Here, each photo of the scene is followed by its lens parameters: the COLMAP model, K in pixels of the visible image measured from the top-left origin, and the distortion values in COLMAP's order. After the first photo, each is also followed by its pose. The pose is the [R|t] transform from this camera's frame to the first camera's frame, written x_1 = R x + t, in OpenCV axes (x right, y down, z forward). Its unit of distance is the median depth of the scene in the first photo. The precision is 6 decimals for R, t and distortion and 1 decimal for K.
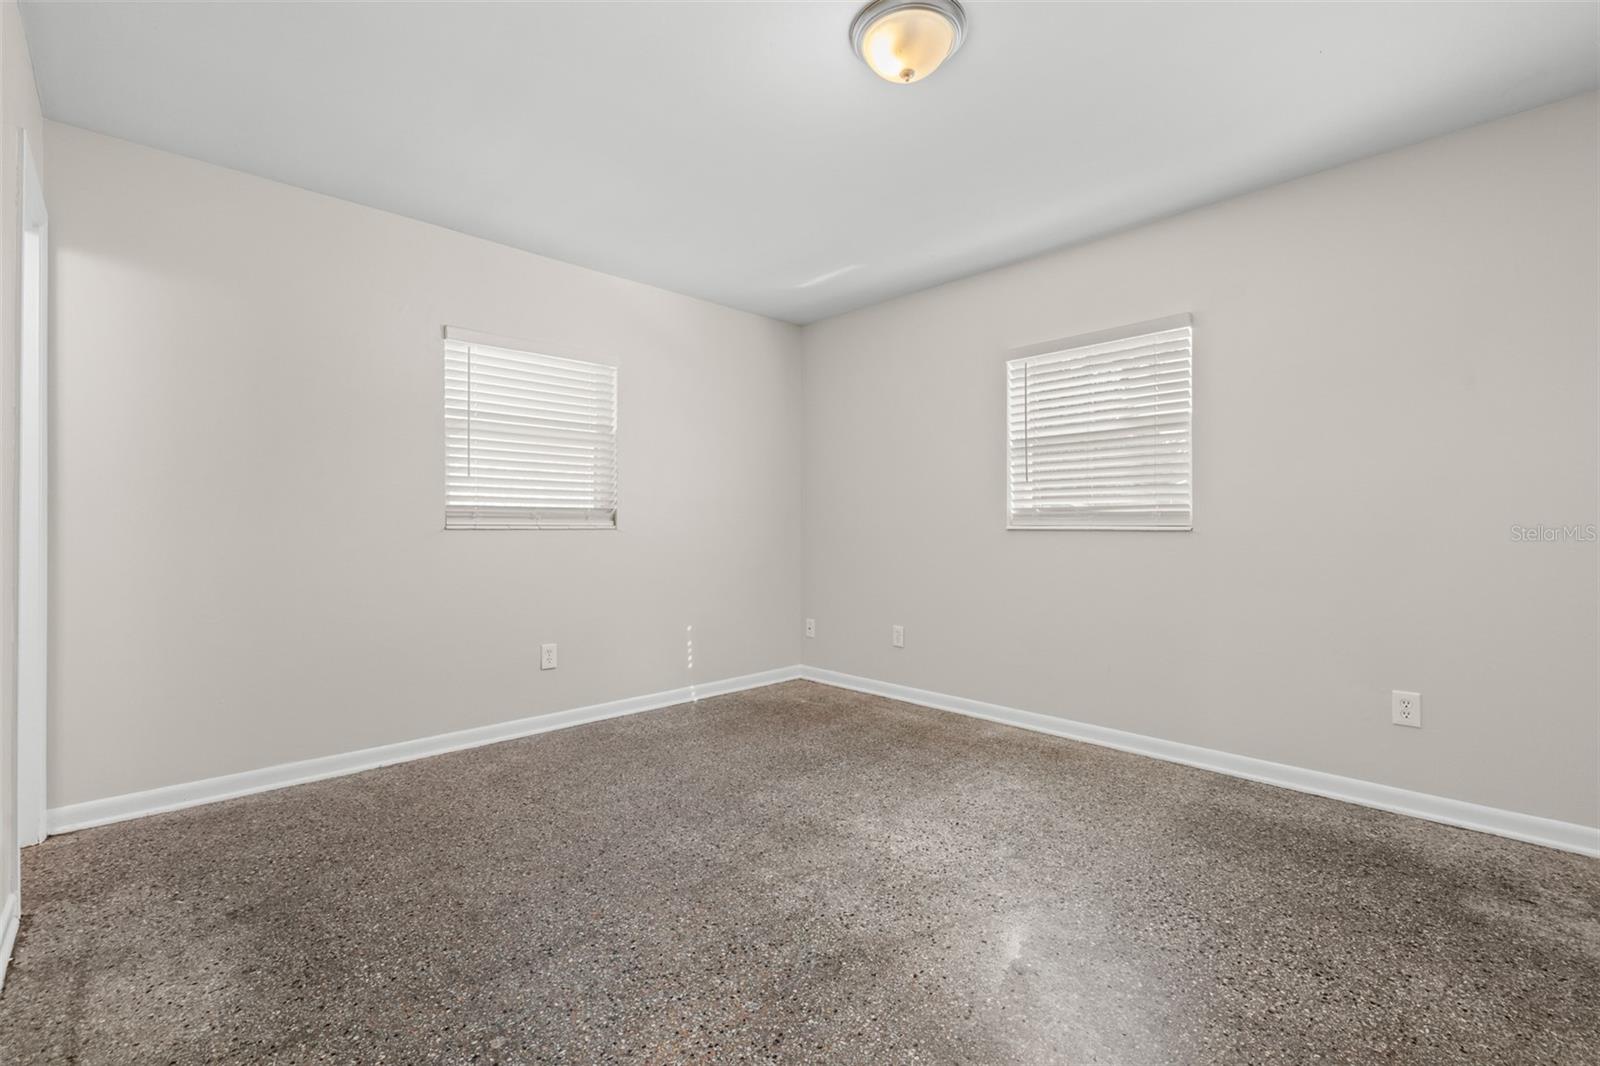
lens RADIAL K [[687.1, 0, 796.2], [0, 687.1, 535.2], [0, 0, 1]] dist [0.000537, -0.000100]
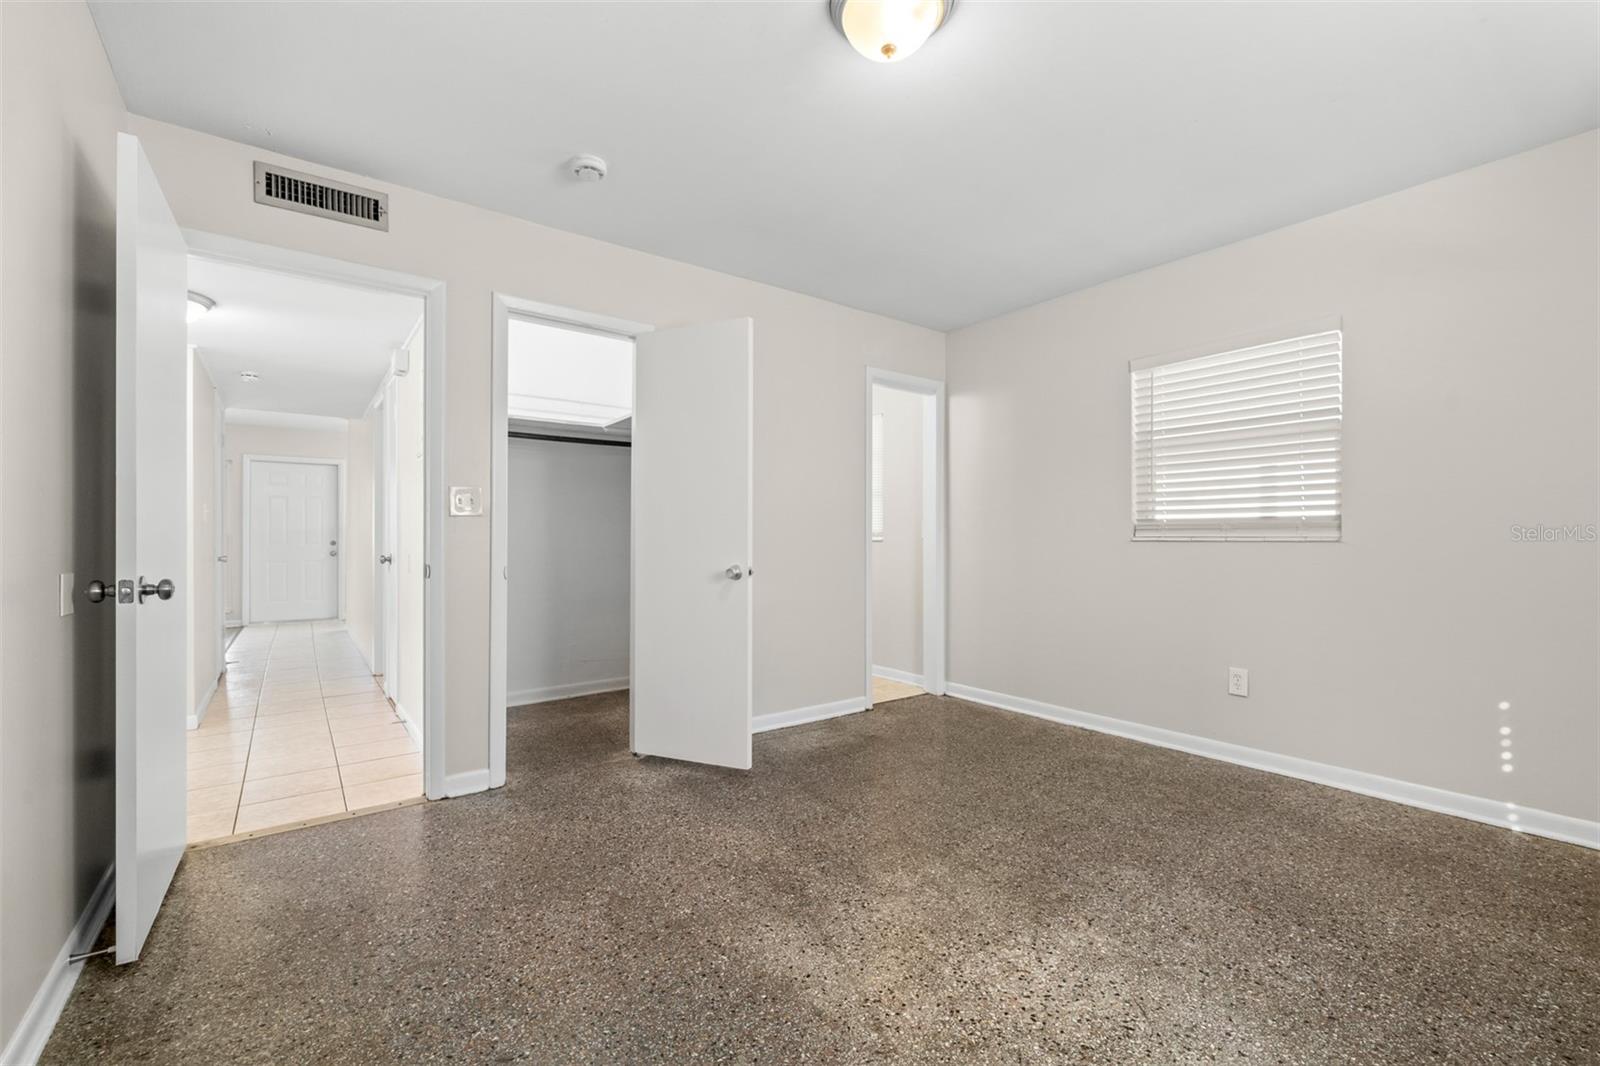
lens RADIAL K [[676.6, 0, 808.4], [0, 676.6, 538.5], [0, 0, 1]] dist [-0.000428, -0.000131]
pose [[-0.103751, -0.000323, -0.994603, 0.785188], [-0.011124, 0.999938, 0.000836, -0.007936], [0.994541, 0.011150, -0.103748, 0.711970]]
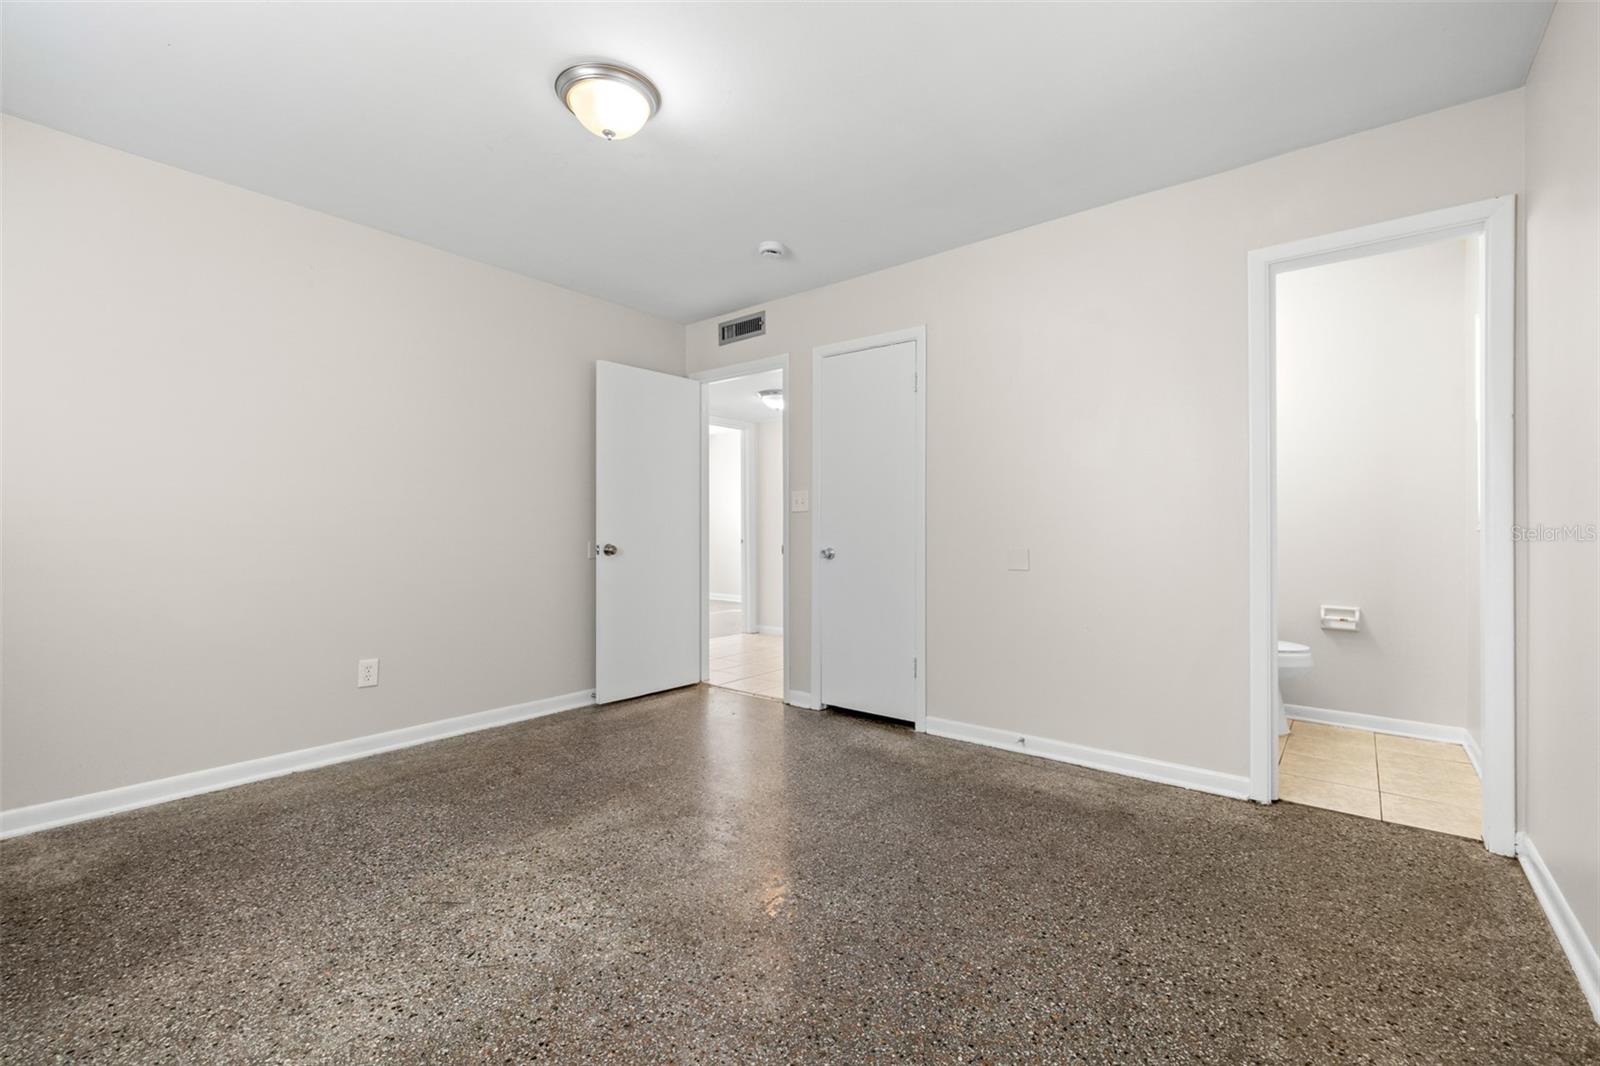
lens RADIAL K [[687.5, 0, 803.8], [0, 687.5, 541.5], [0, 0, 1]] dist [0.000343, -0.000062]
pose [[-0.991395, 0.002538, -0.130878, -0.007928], [-0.001282, 0.999576, 0.029095, -0.016027], [0.130897, 0.029013, -0.990971, 1.575684]]
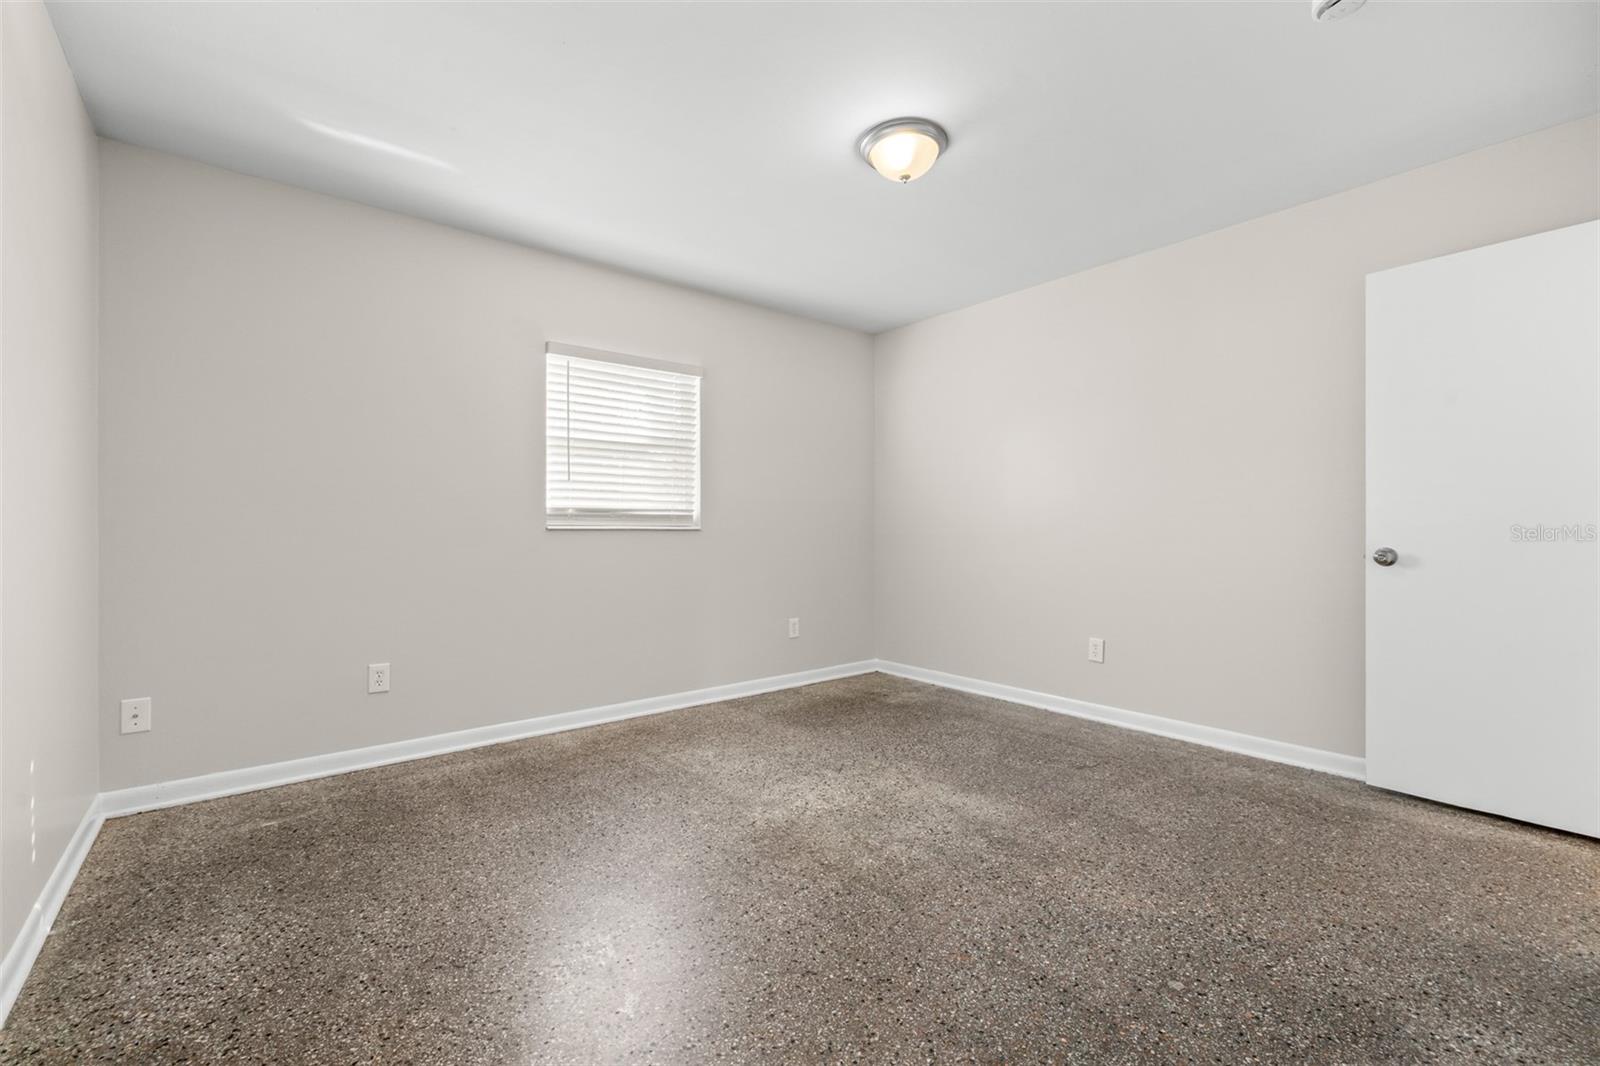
lens RADIAL K [[678.2, 0, 796.1], [0, 678.2, 535.4], [0, 0, 1]] dist [0.004002, 0.000354]
pose [[0.083581, -0.007501, 0.996473, -0.830100], [0.012556, 0.999900, 0.006473, -0.001875], [-0.996422, 0.011971, 0.083667, 0.795995]]
